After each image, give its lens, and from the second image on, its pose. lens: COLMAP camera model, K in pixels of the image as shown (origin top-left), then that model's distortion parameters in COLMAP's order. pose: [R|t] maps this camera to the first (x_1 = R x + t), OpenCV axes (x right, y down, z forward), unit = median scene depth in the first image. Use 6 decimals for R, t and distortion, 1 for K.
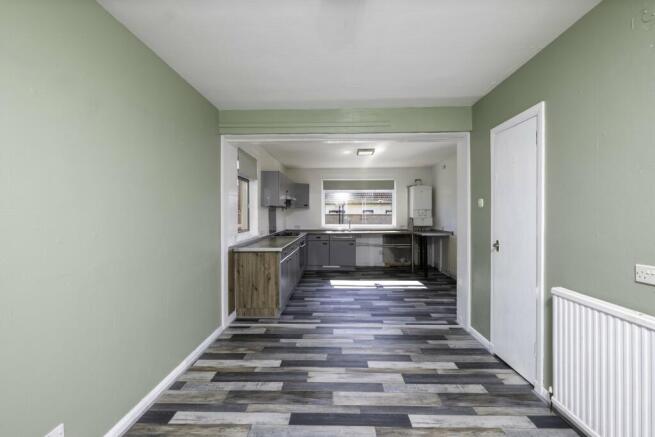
lens RADIAL K [[285.6, 0, 327.5], [0, 285.6, 218.5], [0, 0, 1]] dist [0.021299, -0.000006]
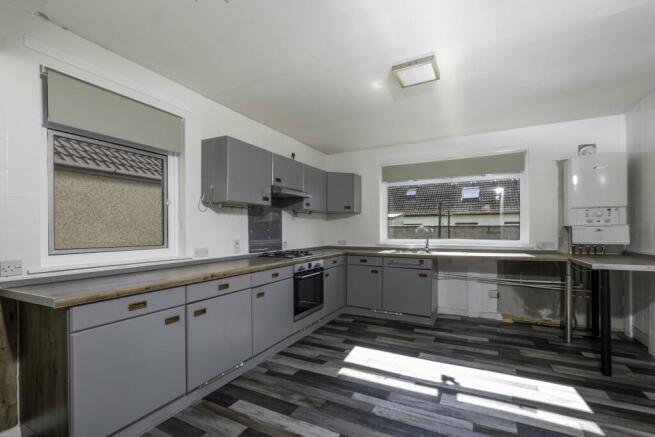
lens RADIAL K [[297.4, 0, 314.2], [0, 297.4, 232.7], [0, 0, 1]] dist [0.027272, 0.000019]
pose [[0.894969, -0.000856, -0.446128, 0.140580], [0.000275, 0.999999, -0.001368, 0.007753], [0.446129, 0.001101, 0.894968, 0.360804]]
